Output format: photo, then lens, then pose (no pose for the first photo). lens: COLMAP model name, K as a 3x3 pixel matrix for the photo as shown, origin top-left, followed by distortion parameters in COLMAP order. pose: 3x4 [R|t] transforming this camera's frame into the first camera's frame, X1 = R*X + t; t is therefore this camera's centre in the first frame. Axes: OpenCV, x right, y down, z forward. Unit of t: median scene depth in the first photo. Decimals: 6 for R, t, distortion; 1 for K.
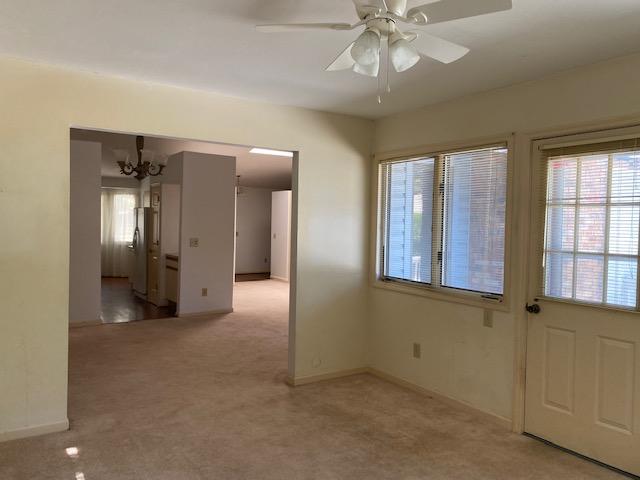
lens RADIAL K [[495.8, 0, 320.0], [0, 495.8, 240.0], [0, 0, 1]] dist [0.053834, -0.079821]
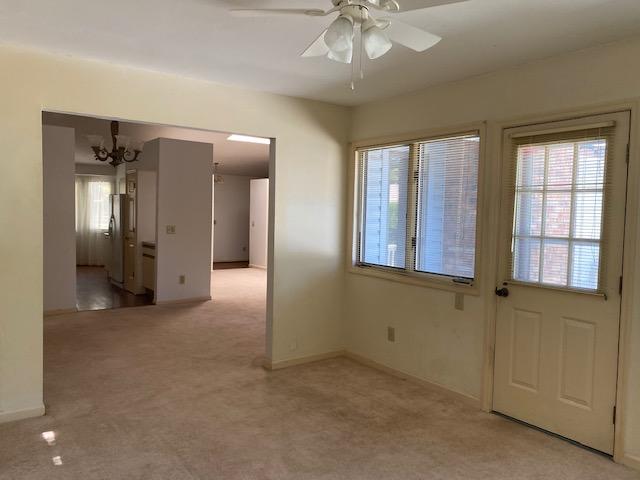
lens RADIAL K [[495.8, 0, 320.0], [0, 495.8, 240.0], [0, 0, 1]] dist [0.053834, -0.079821]
pose [[0.999155, -0.000328, 0.041090, 0.004254], [-0.000558, 0.999768, 0.021535, 0.004567], [-0.041087, -0.021540, 0.998923, -0.009098]]
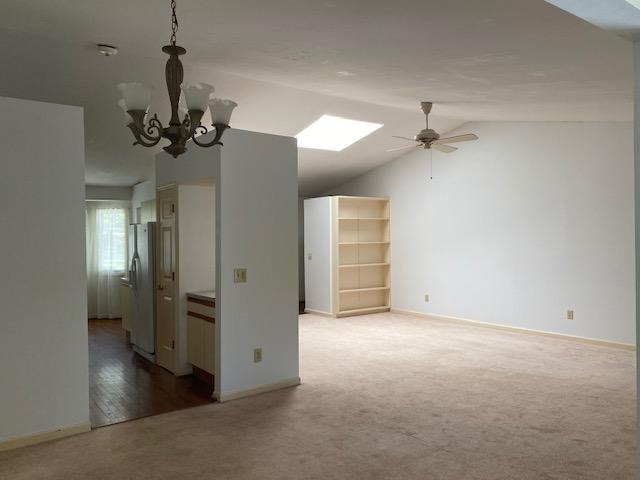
lens RADIAL K [[495.8, 0, 320.0], [0, 495.8, 240.0], [0, 0, 1]] dist [0.053834, -0.079821]
pose [[0.998615, -0.031128, 0.042414, -0.227921], [0.032444, 0.999002, -0.030700, -0.020979], [-0.041416, 0.032033, 0.998628, 0.487266]]
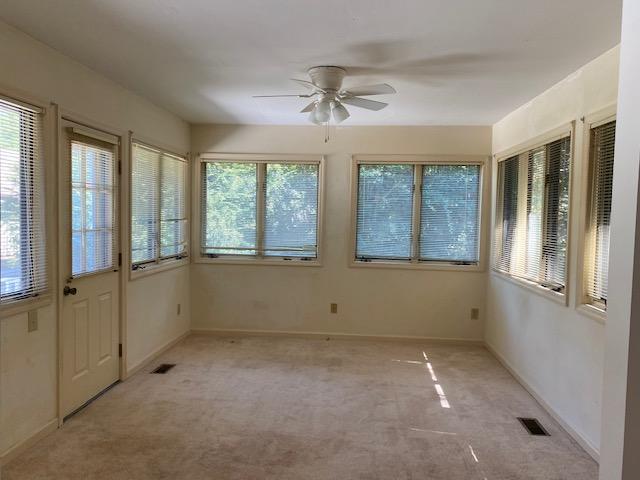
lens RADIAL K [[495.8, 0, 320.0], [0, 495.8, 240.0], [0, 0, 1]] dist [0.053834, -0.079821]
pose [[-0.784360, -0.068485, 0.616514, -0.346396], [-0.016101, 0.995800, 0.090132, -0.036737], [-0.620097, 0.060769, -0.782168, 0.884367]]
